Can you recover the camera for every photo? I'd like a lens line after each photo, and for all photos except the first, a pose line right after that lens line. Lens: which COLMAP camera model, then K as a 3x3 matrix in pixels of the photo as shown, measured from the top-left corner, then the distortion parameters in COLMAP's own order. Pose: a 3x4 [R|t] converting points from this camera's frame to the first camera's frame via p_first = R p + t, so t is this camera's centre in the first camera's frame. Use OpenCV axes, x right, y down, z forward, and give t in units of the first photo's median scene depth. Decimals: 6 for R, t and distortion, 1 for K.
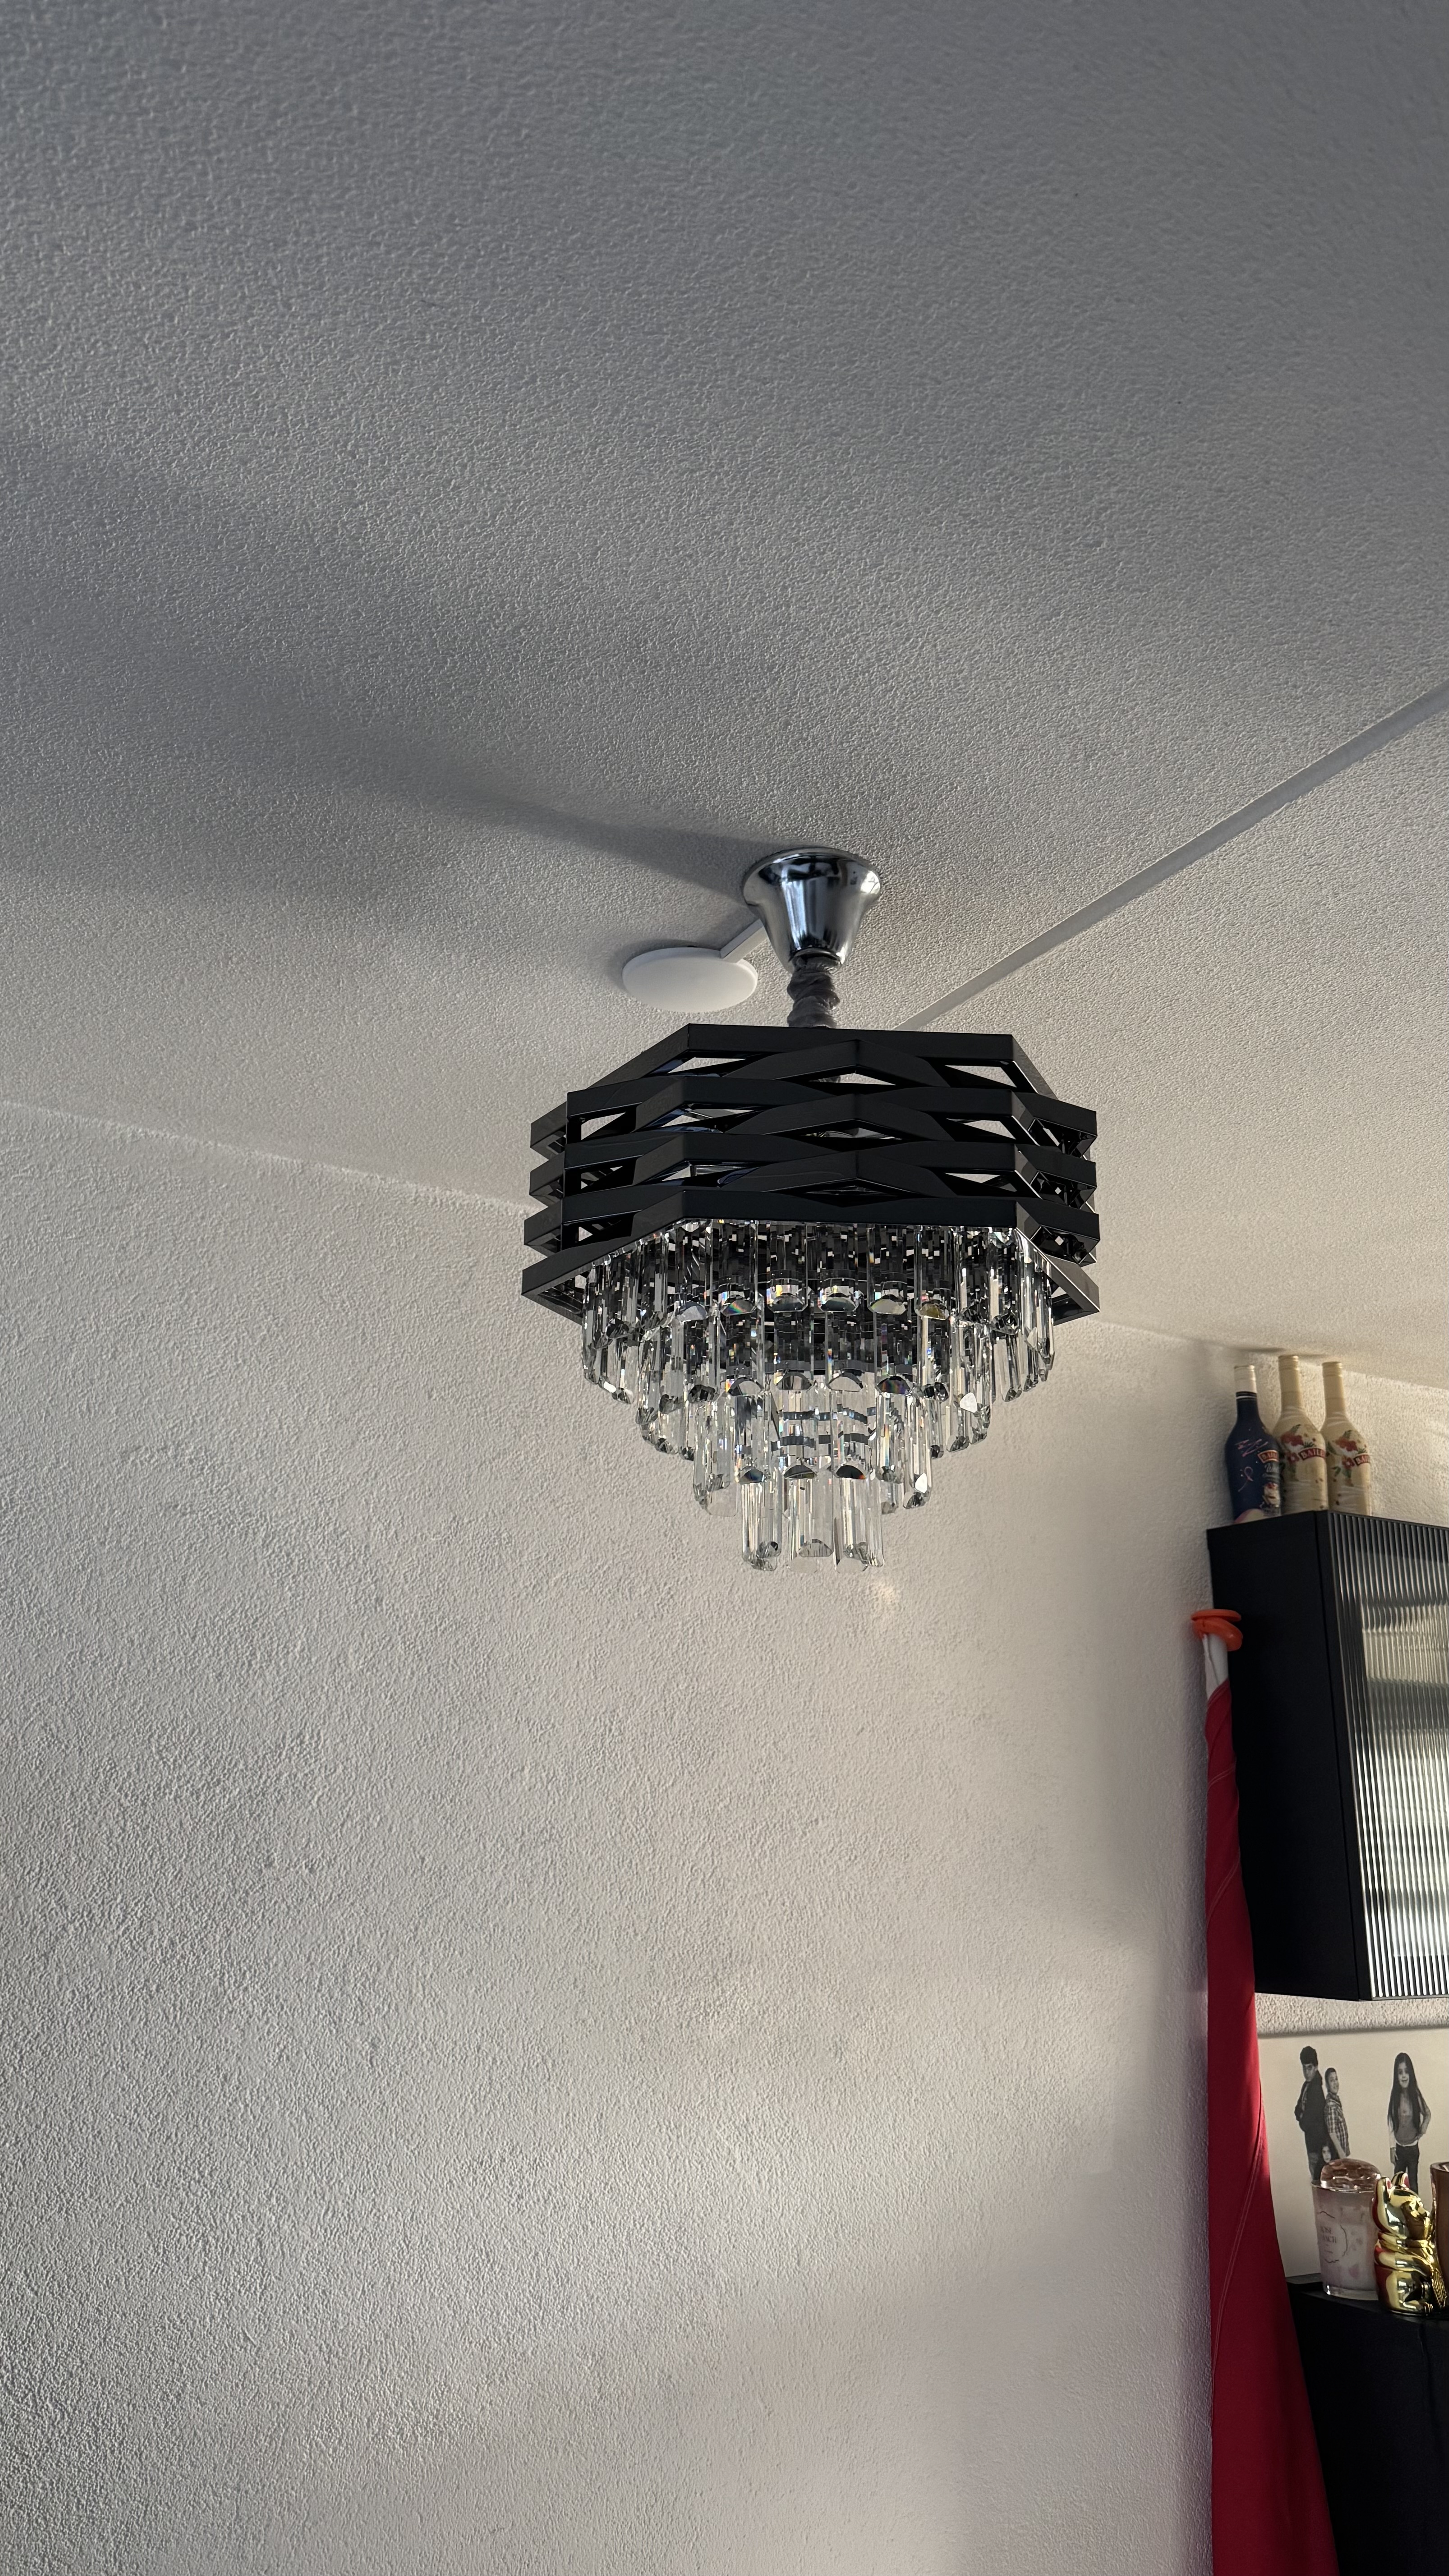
lens RADIAL K [[1976.7, 0, 724.5], [0, 1976.7, 1288.0], [0, 0, 1]] dist [0.051908, -0.090220]
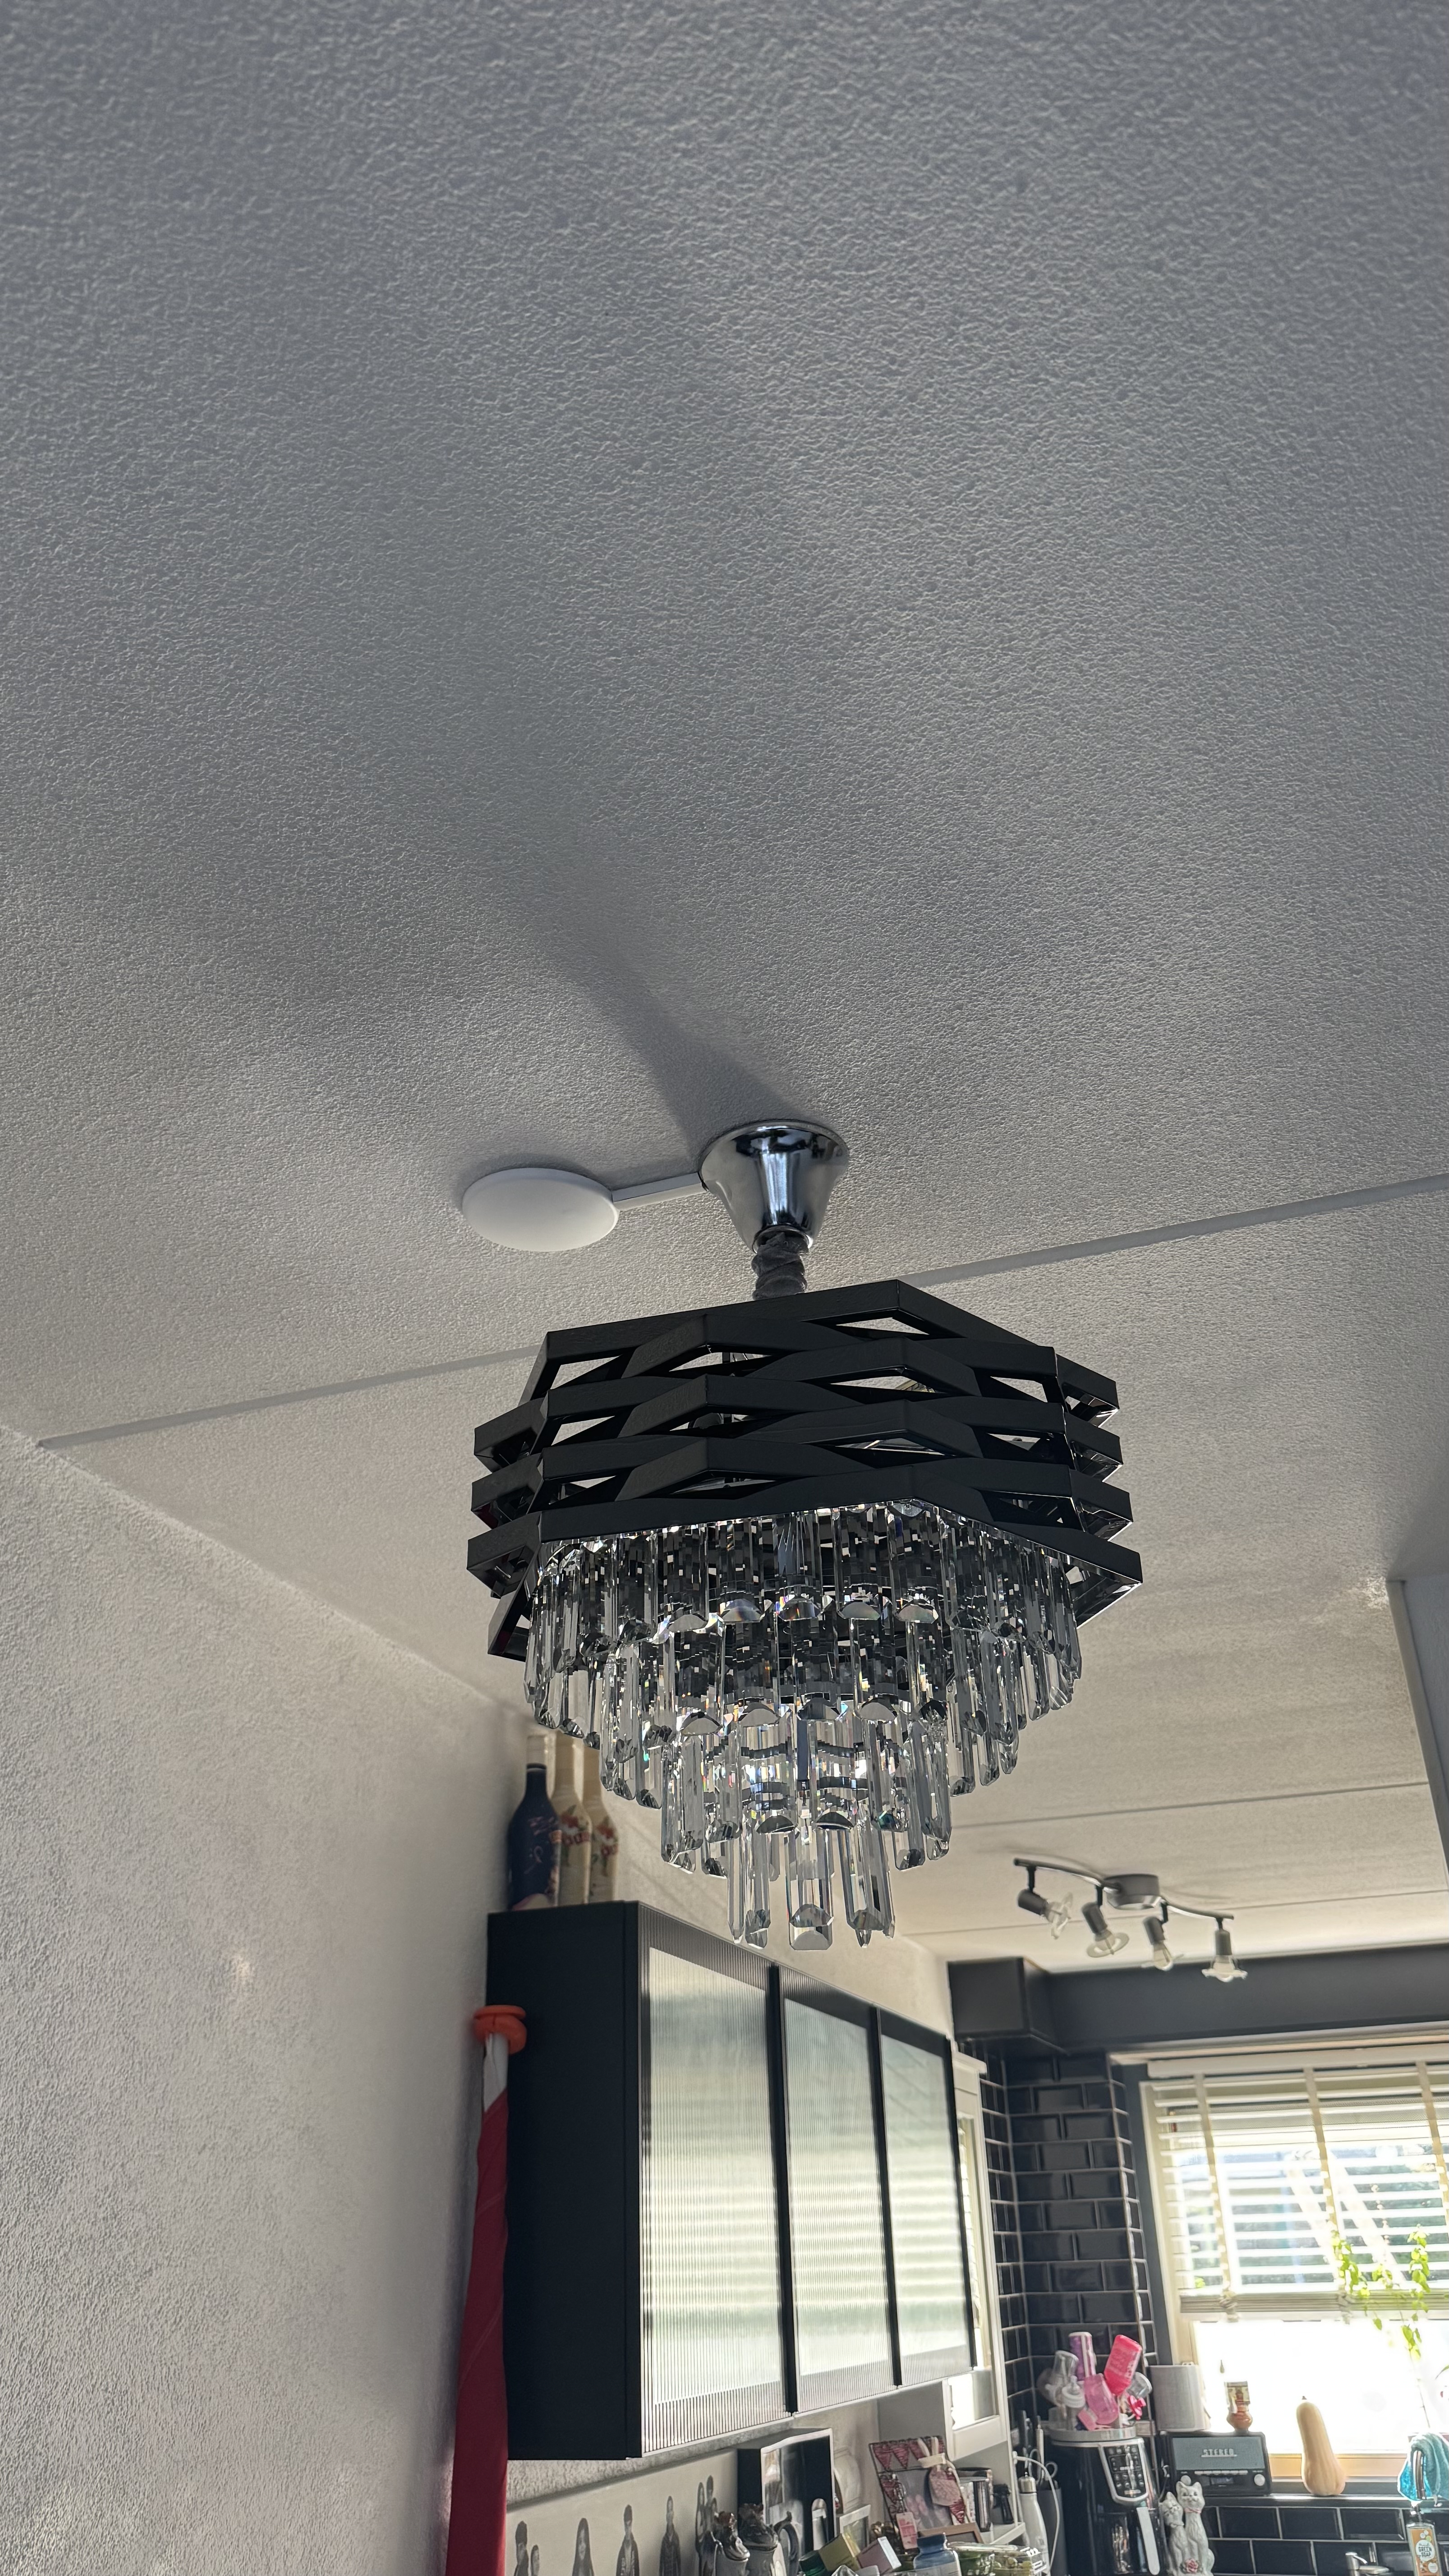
lens RADIAL K [[1976.7, 0, 724.5], [0, 1976.7, 1288.0], [0, 0, 1]] dist [0.051908, -0.090220]
pose [[0.735532, 0.267391, 0.622490, -0.373272], [-0.147936, 0.960036, -0.237583, 0.051847], [-0.661141, 0.082661, 0.745694, 0.240552]]
